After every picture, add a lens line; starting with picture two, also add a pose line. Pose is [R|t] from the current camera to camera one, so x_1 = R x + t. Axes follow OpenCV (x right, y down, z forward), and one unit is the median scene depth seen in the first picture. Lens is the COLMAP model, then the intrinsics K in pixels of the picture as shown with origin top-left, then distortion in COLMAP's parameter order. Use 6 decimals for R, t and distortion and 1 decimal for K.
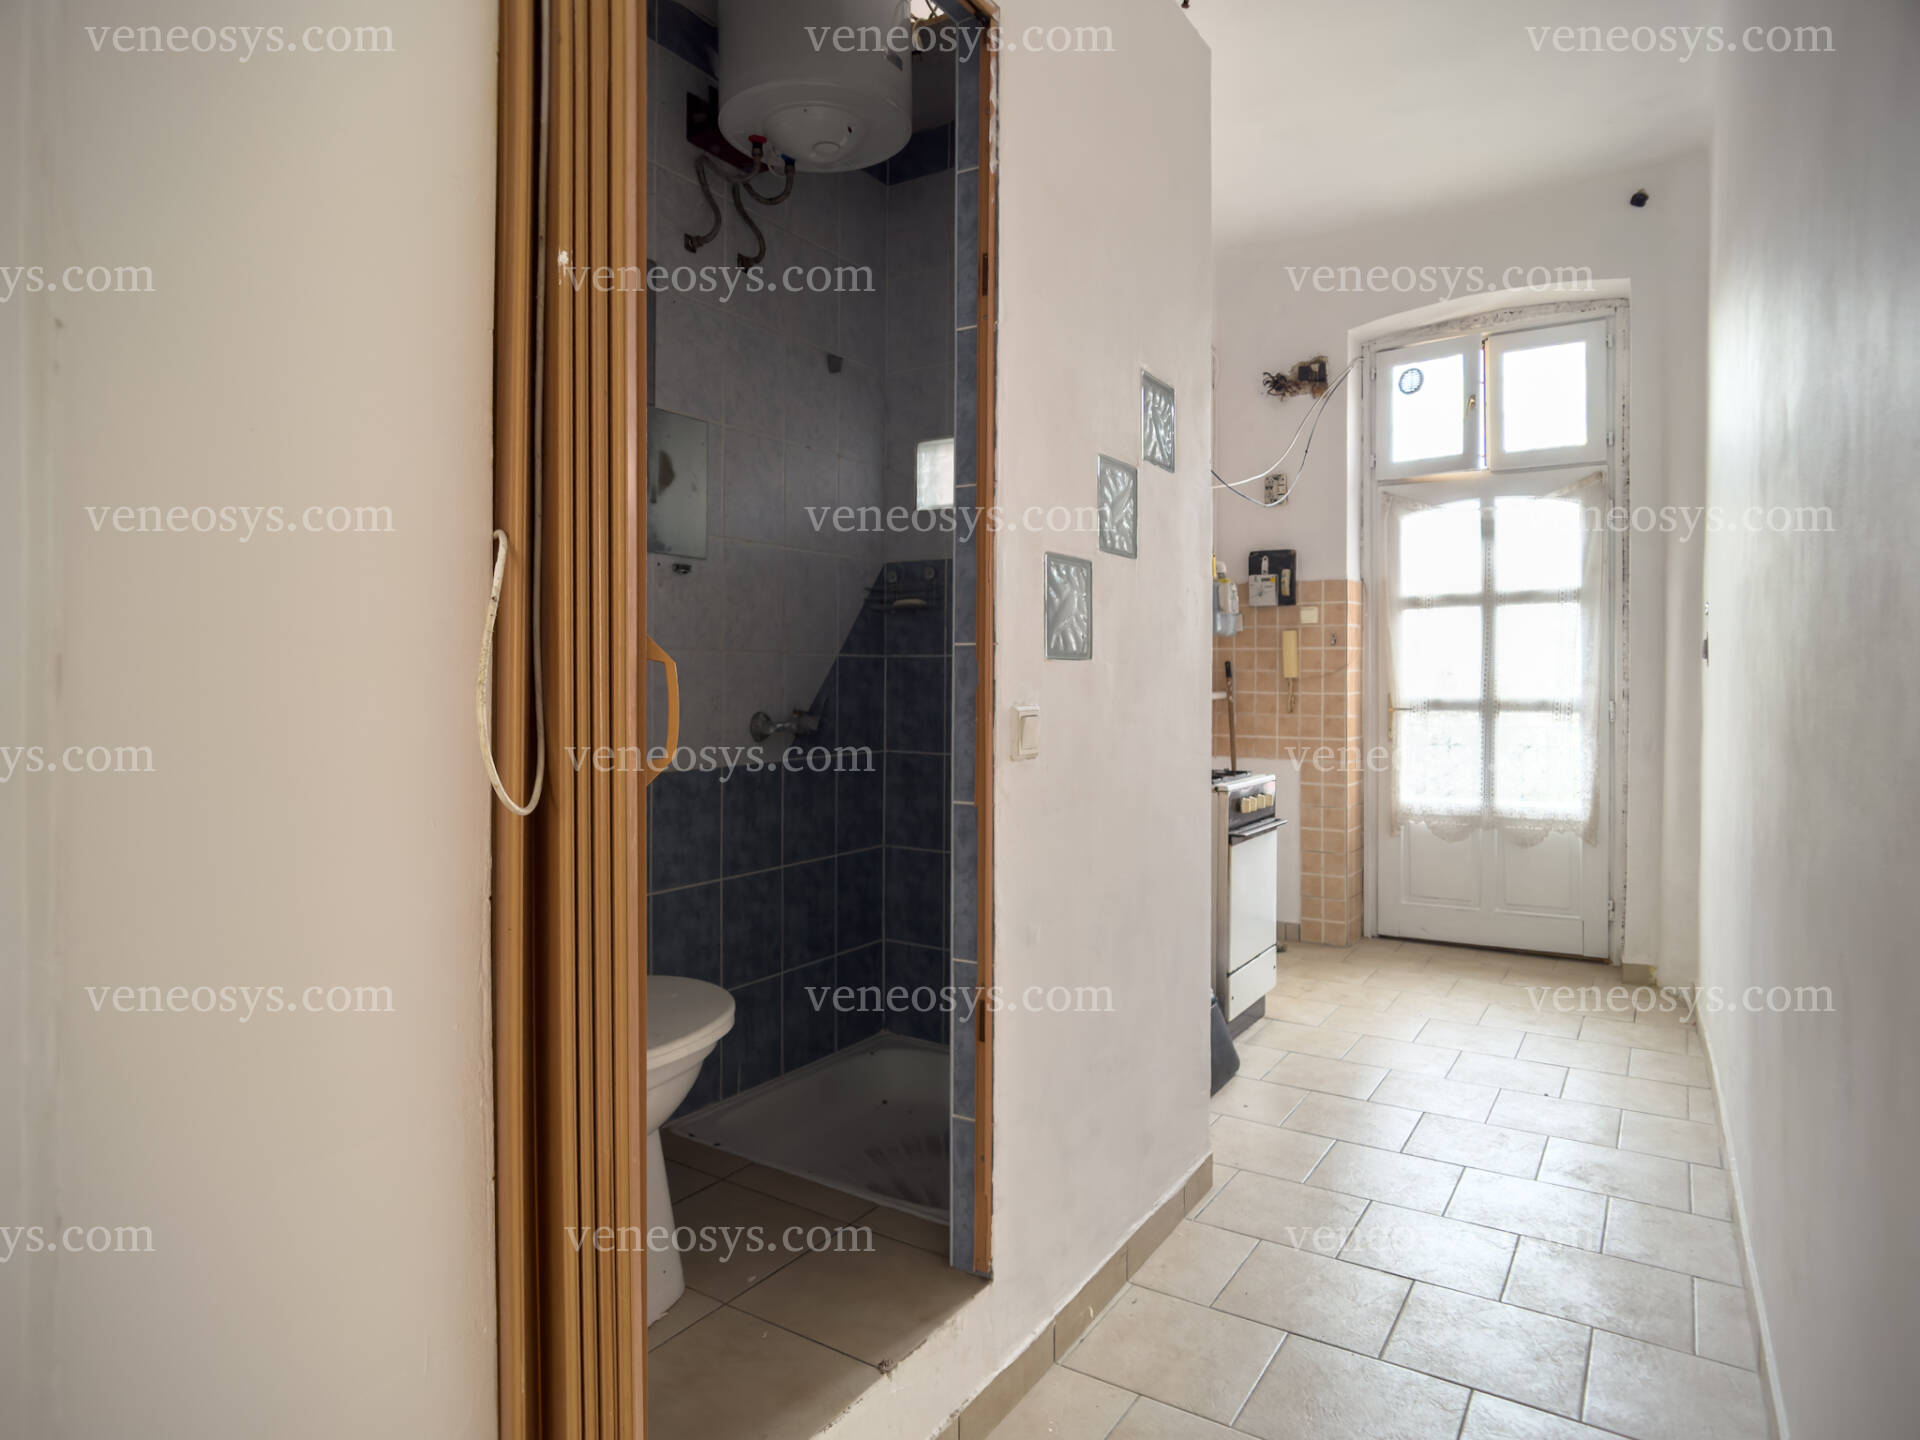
lens RADIAL K [[1131.7, 0, 955.4], [0, 1131.7, 688.0], [0, 0, 1]] dist [-0.002699, -0.000124]
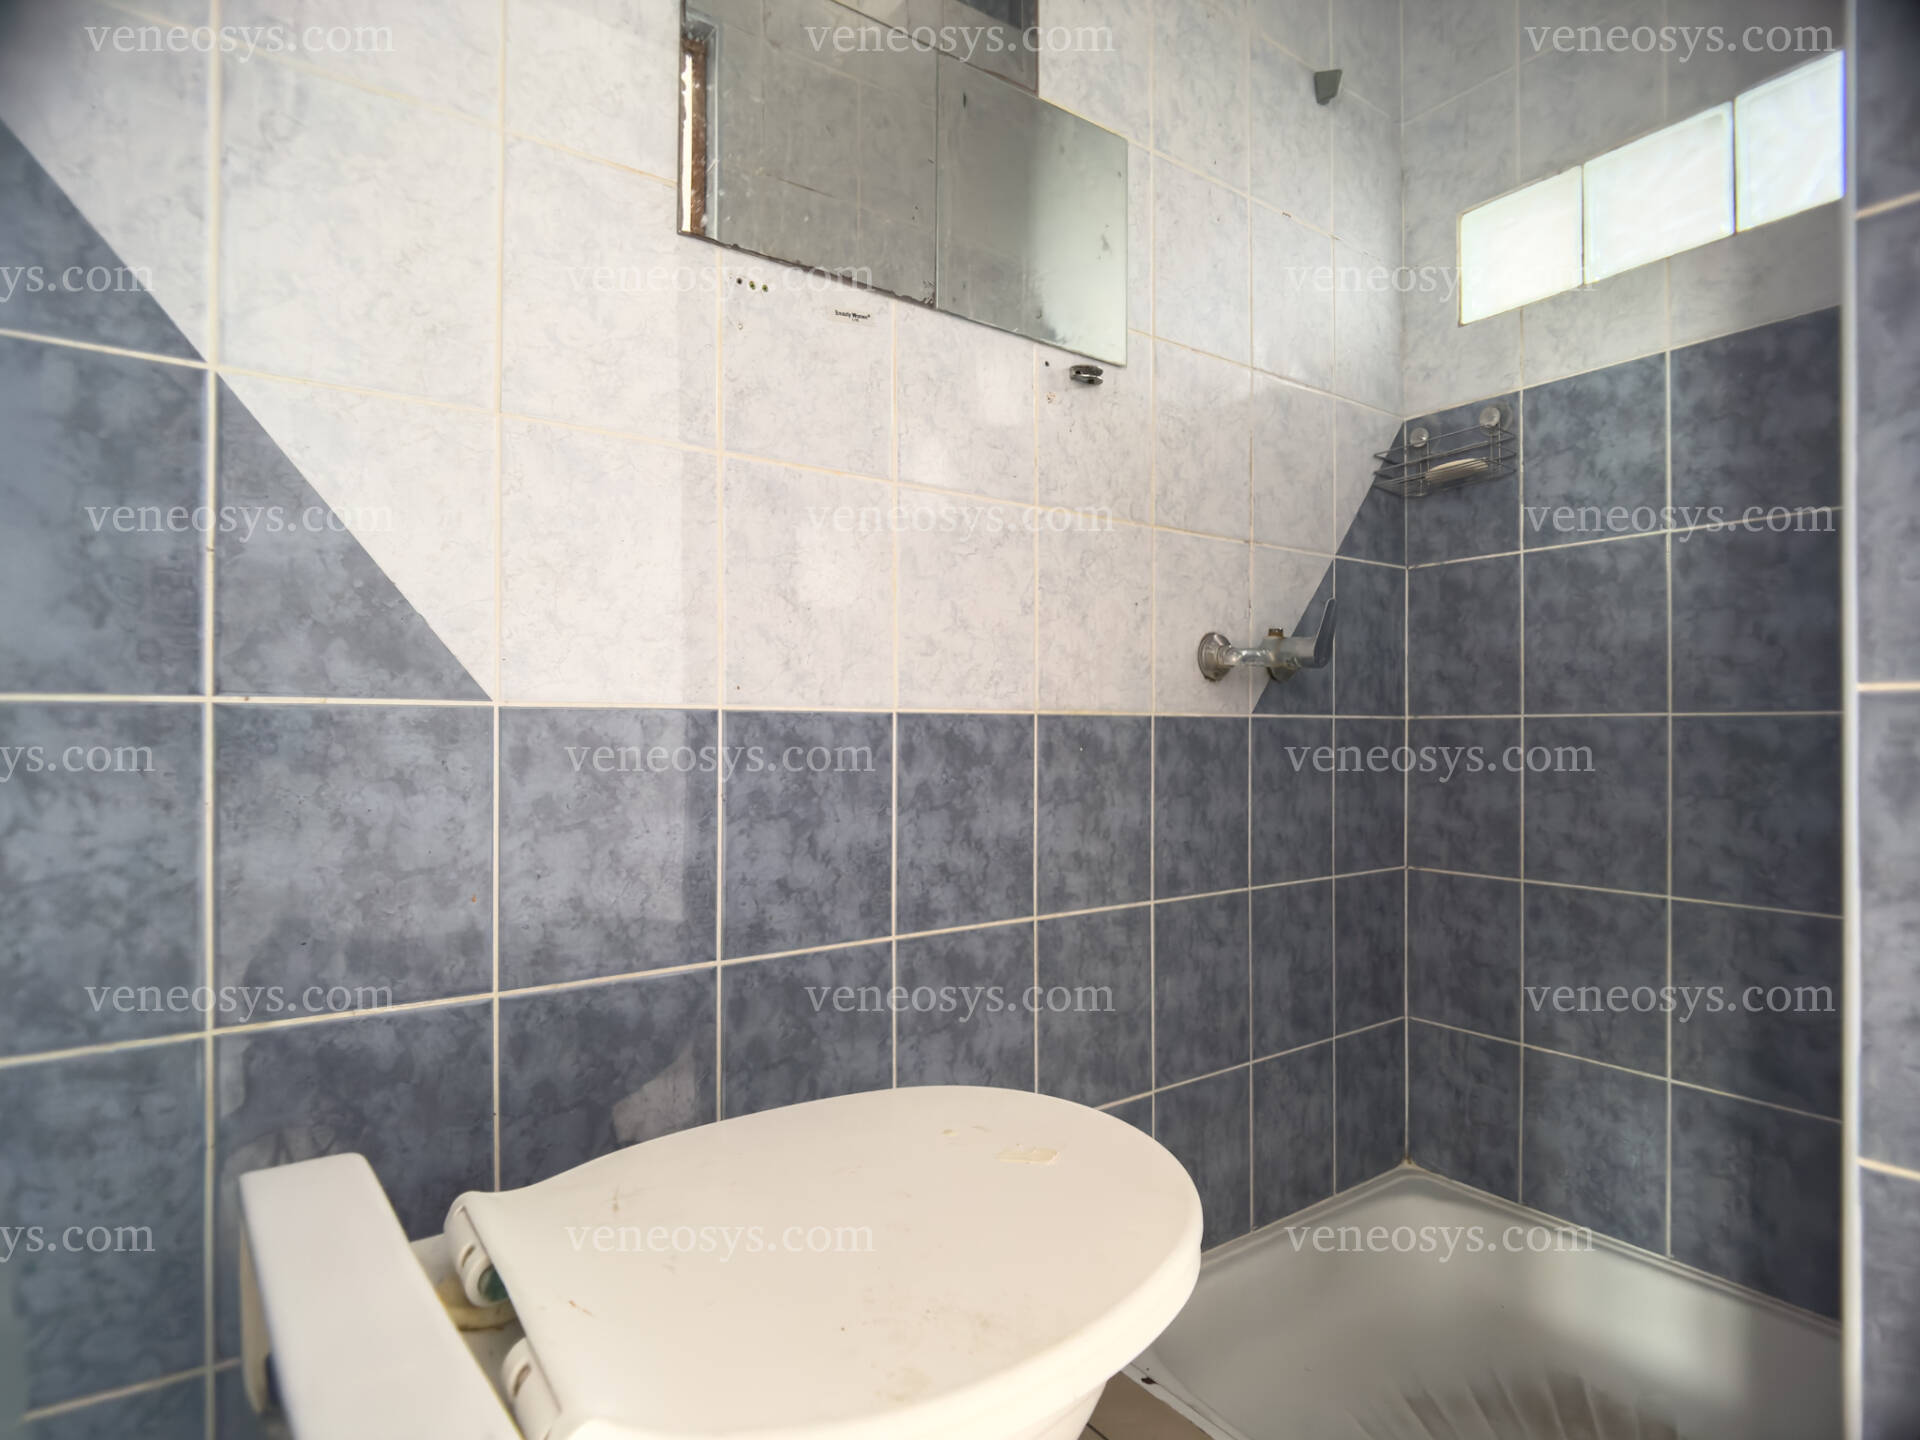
lens RADIAL K [[1041.0, 0, 960.0], [0, 1041.0, 720.0], [0, 0, 1]] dist [-0.027557, 0.000443]
pose [[0.928933, -0.008039, -0.370161, -0.088196], [-0.001399, 0.999681, -0.025223, 0.079324], [0.370246, 0.023948, 0.928625, 0.407855]]
